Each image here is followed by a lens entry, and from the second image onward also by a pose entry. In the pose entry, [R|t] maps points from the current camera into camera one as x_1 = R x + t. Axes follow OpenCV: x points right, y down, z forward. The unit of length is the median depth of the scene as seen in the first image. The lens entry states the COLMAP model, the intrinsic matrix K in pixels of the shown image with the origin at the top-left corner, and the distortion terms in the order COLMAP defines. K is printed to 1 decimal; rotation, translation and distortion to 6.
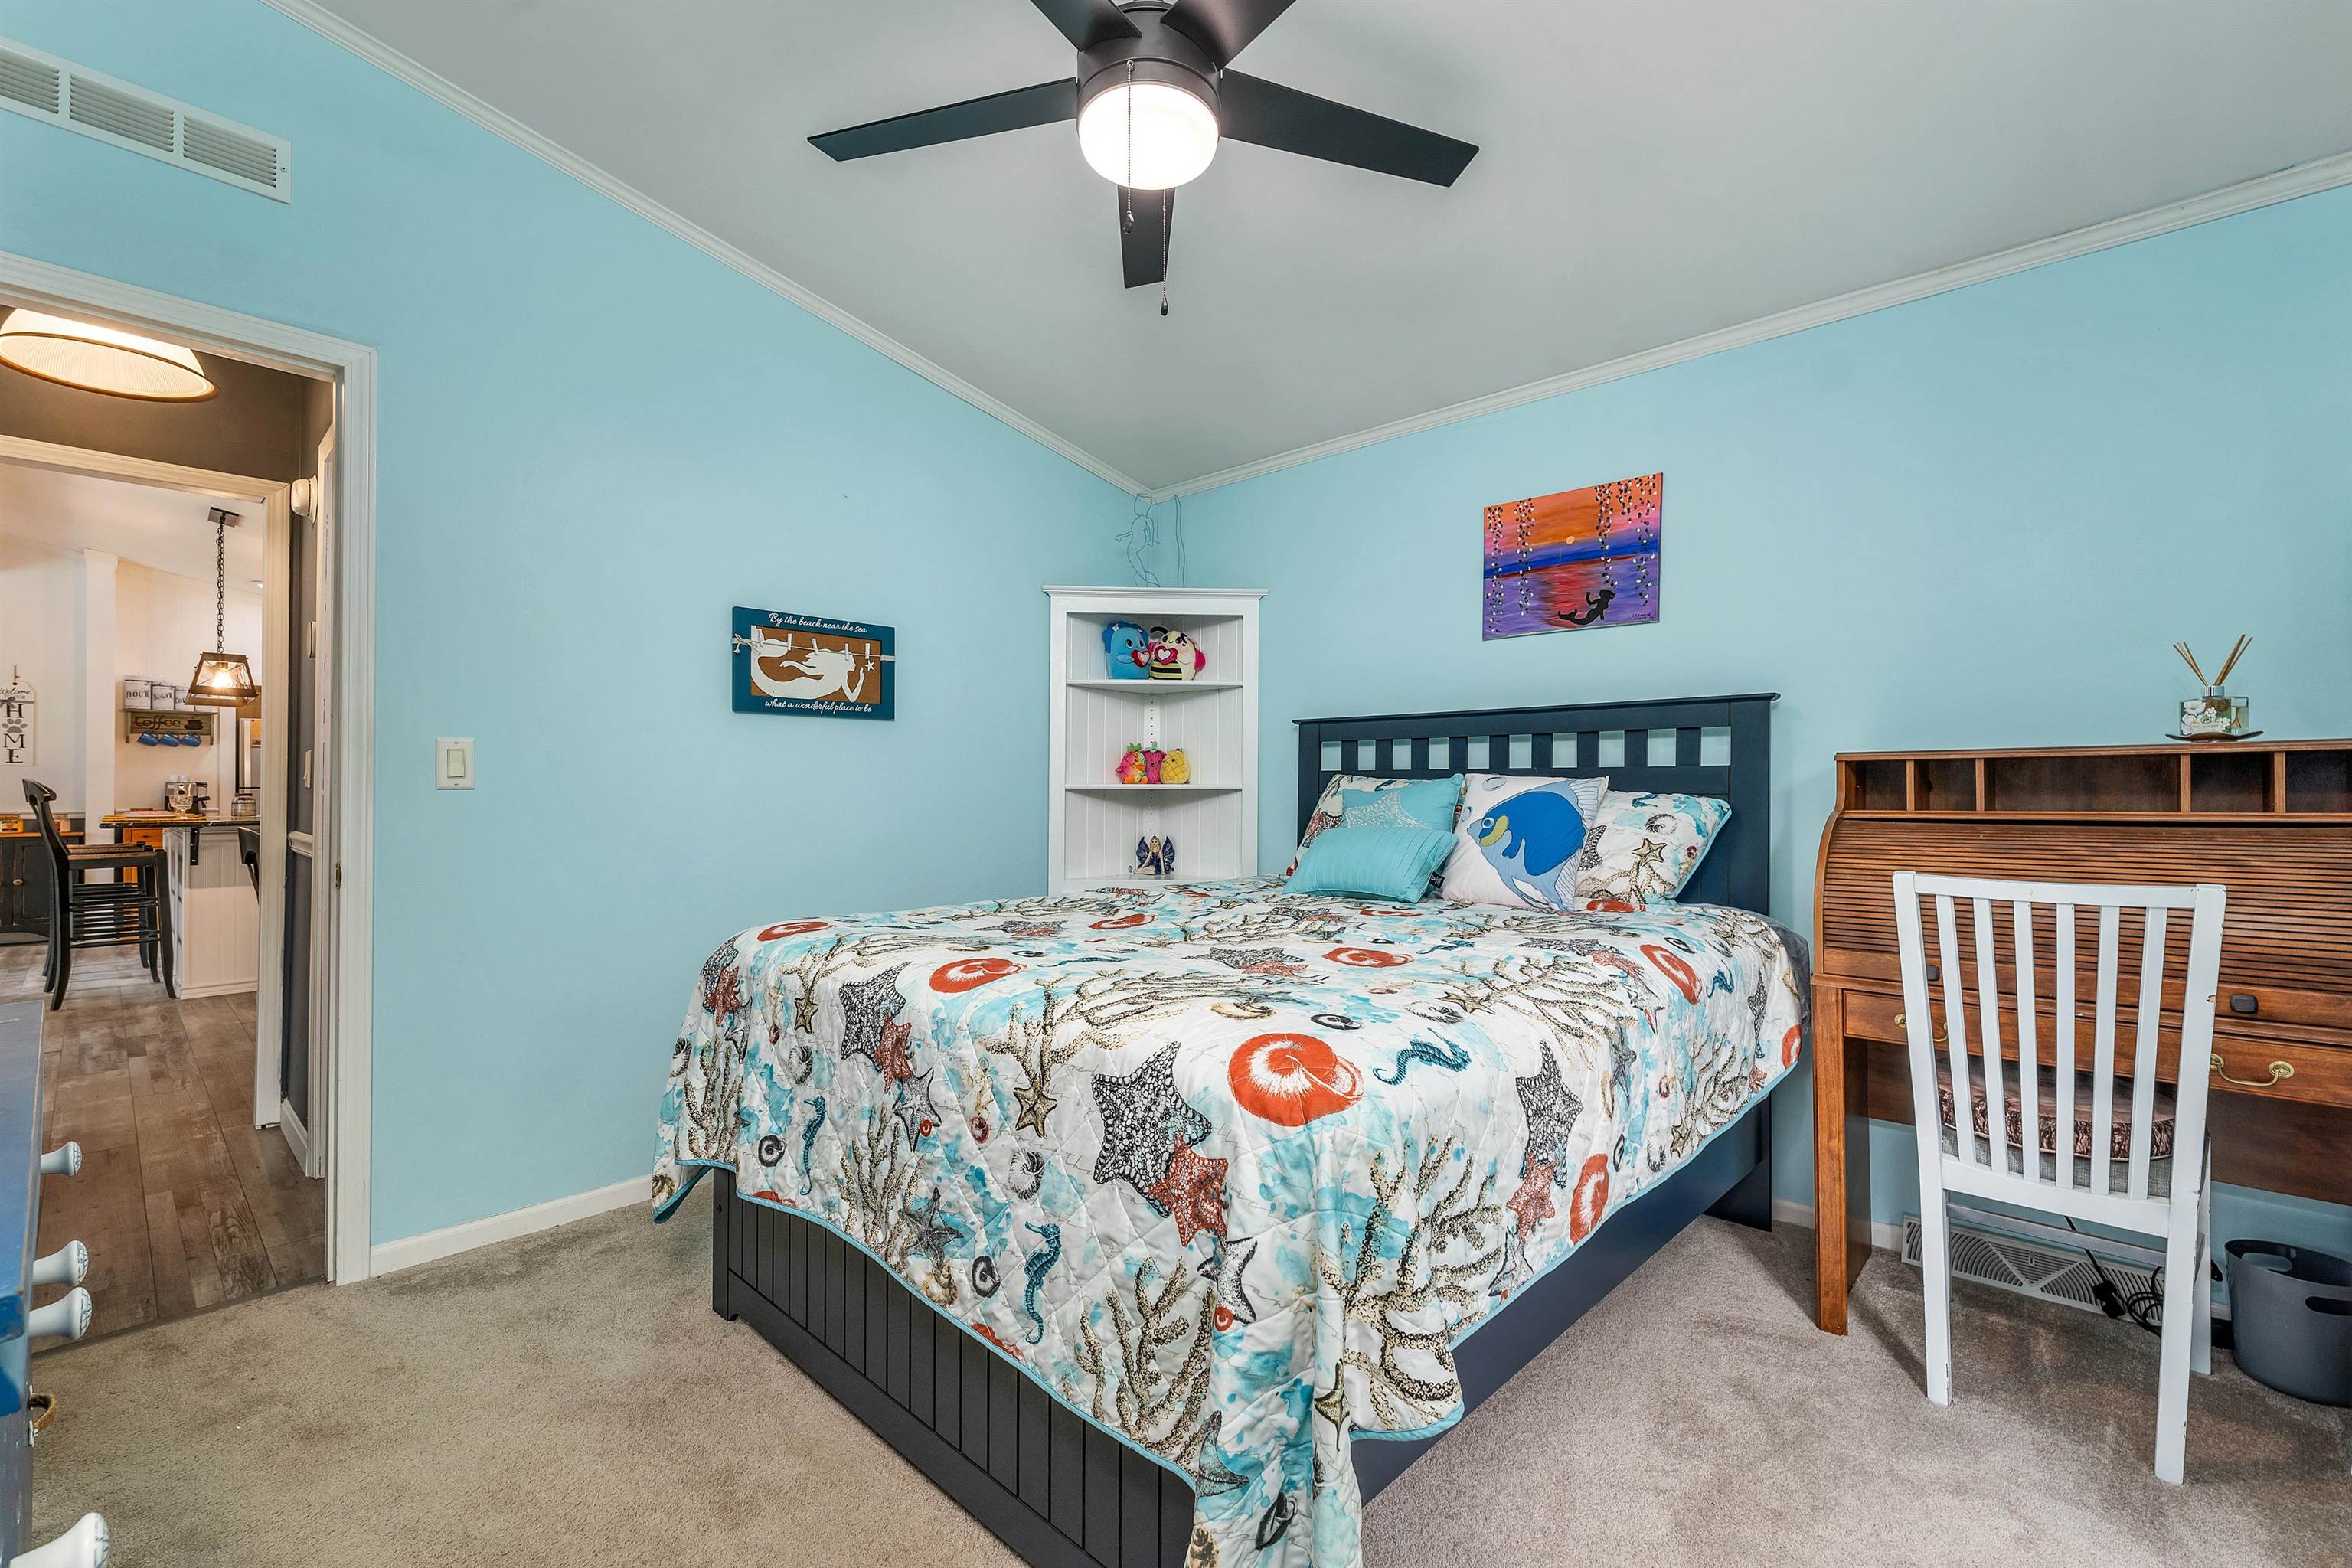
lens RADIAL K [[983.8, 0, 1196.8], [0, 983.8, 779.7], [0, 0, 1]] dist [-0.000109, -0.000556]
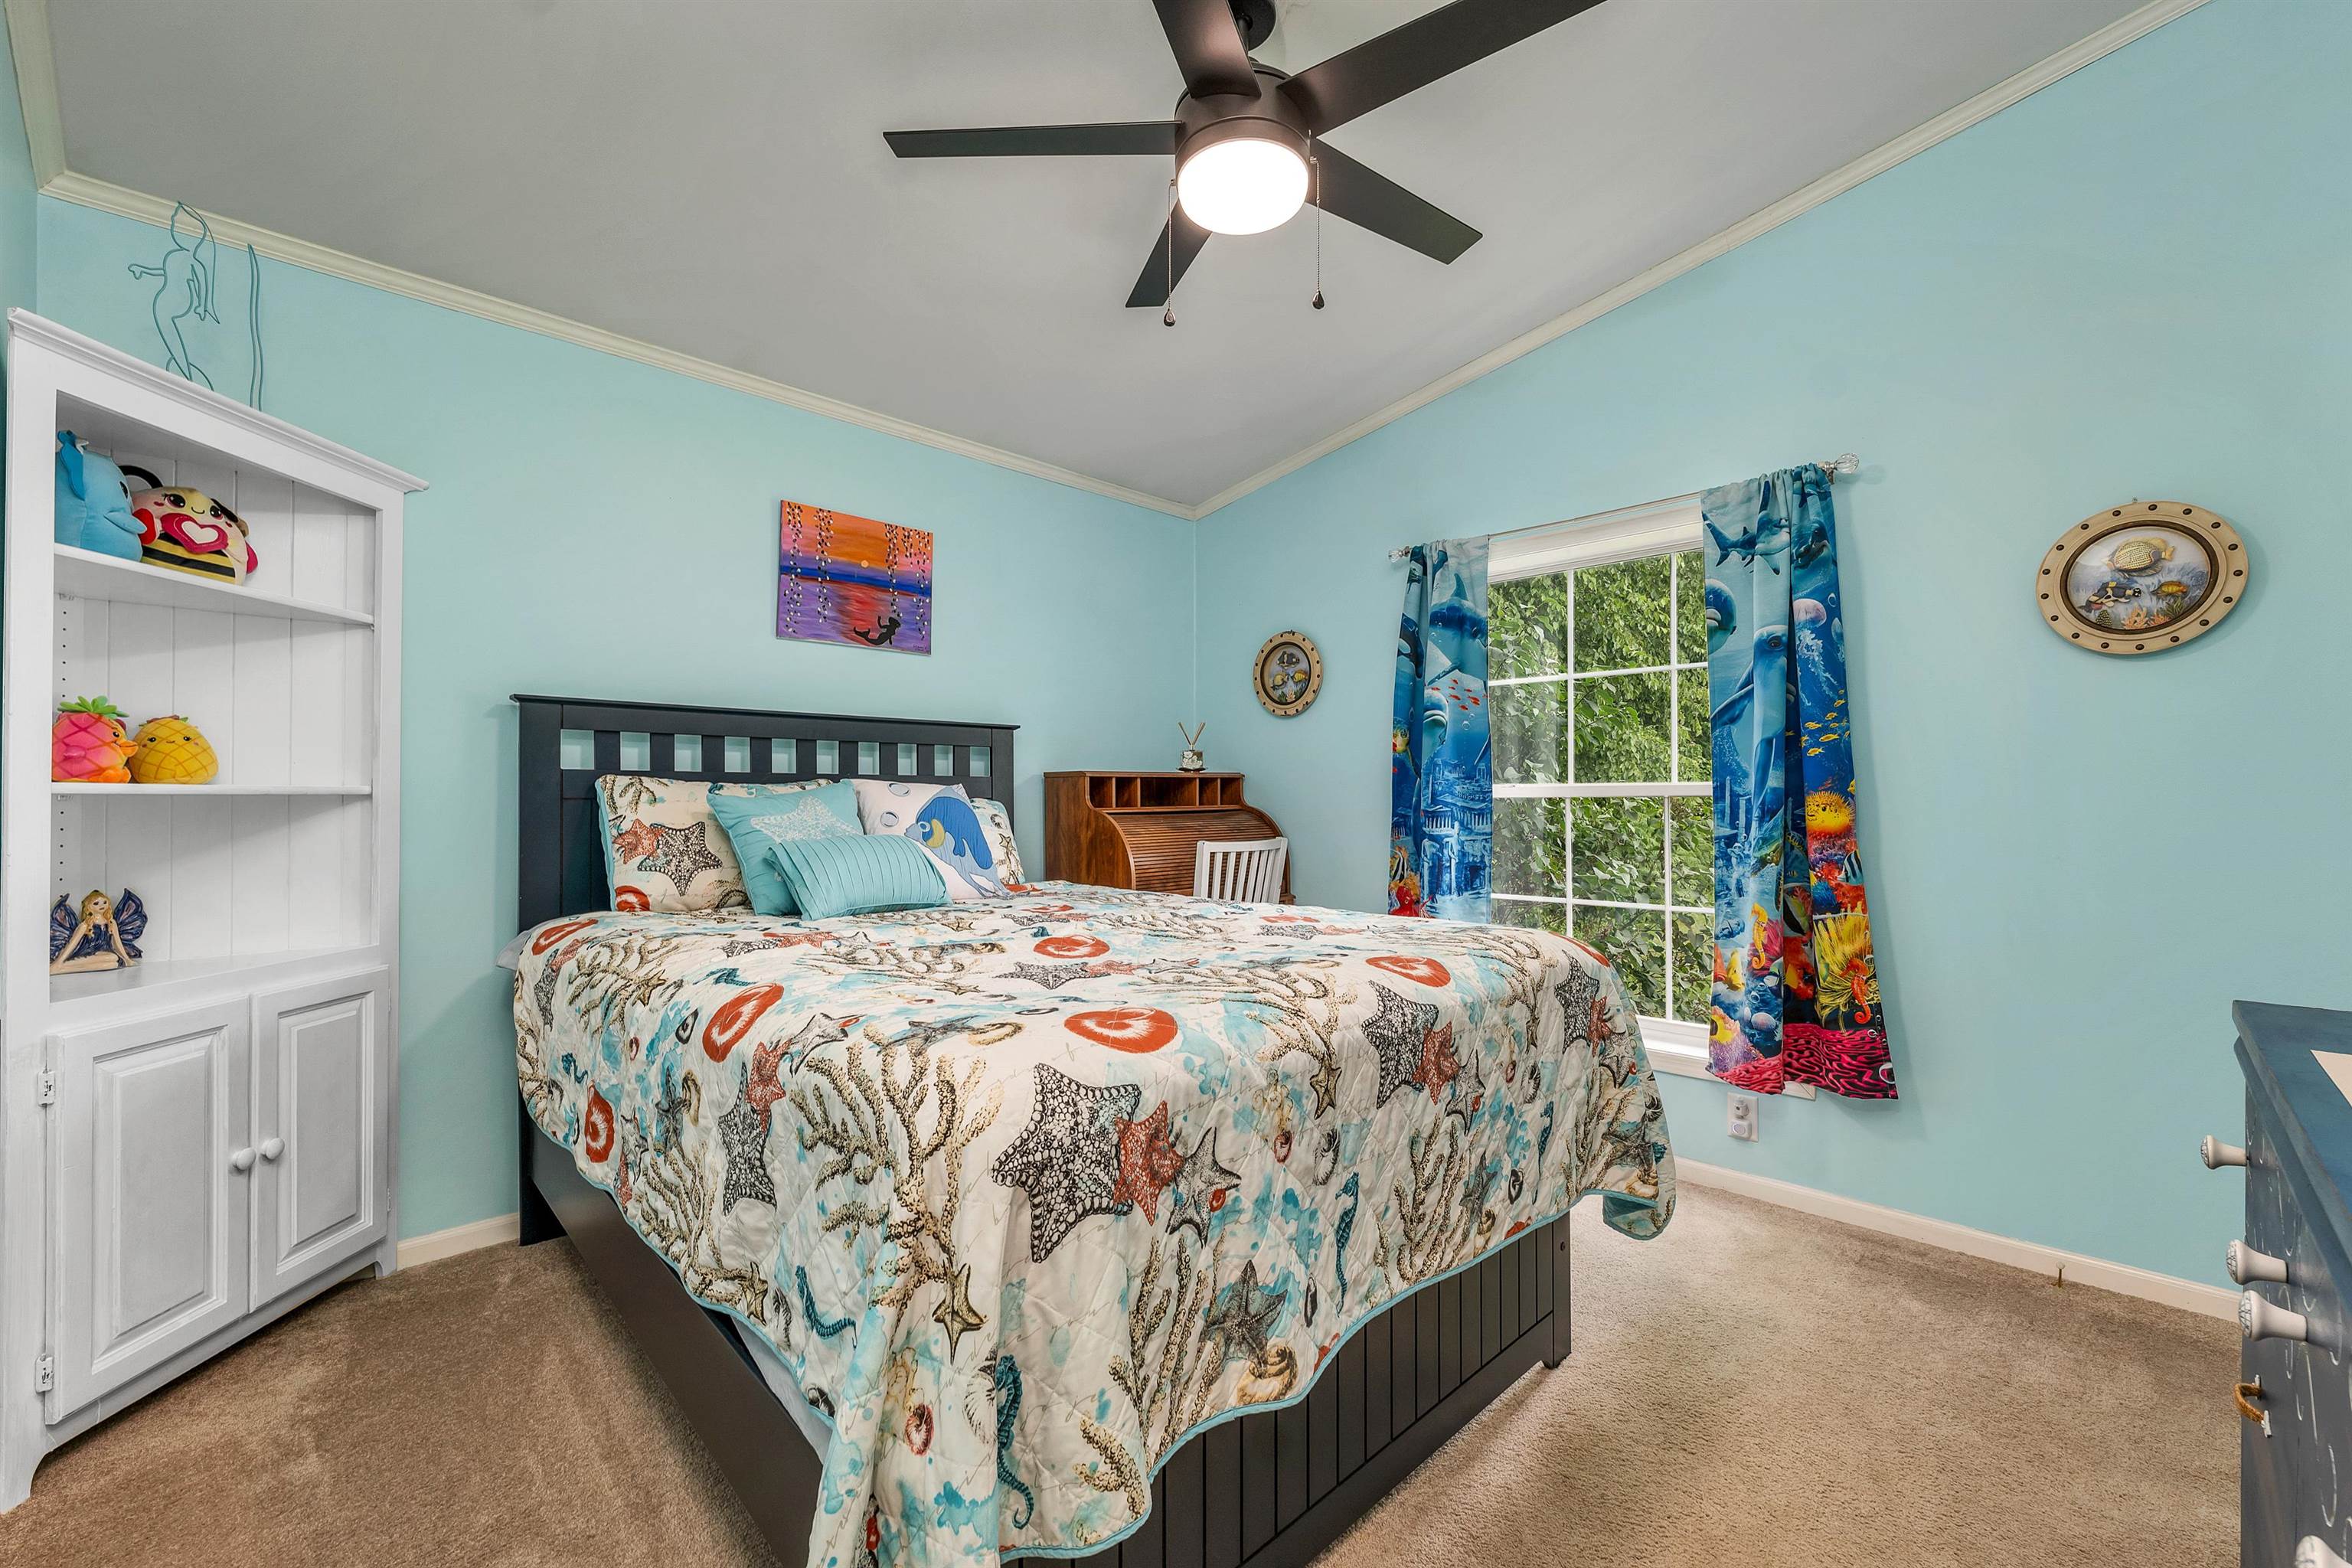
lens RADIAL K [[983.8, 0, 1183.7], [0, 983.8, 781.7], [0, 0, 1]] dist [-0.000109, -0.000556]
pose [[0.052638, 0.013329, 0.998525, -0.685958], [-0.011424, 0.999854, -0.012745, 0.005241], [-0.998548, -0.010736, 0.052782, 0.599353]]
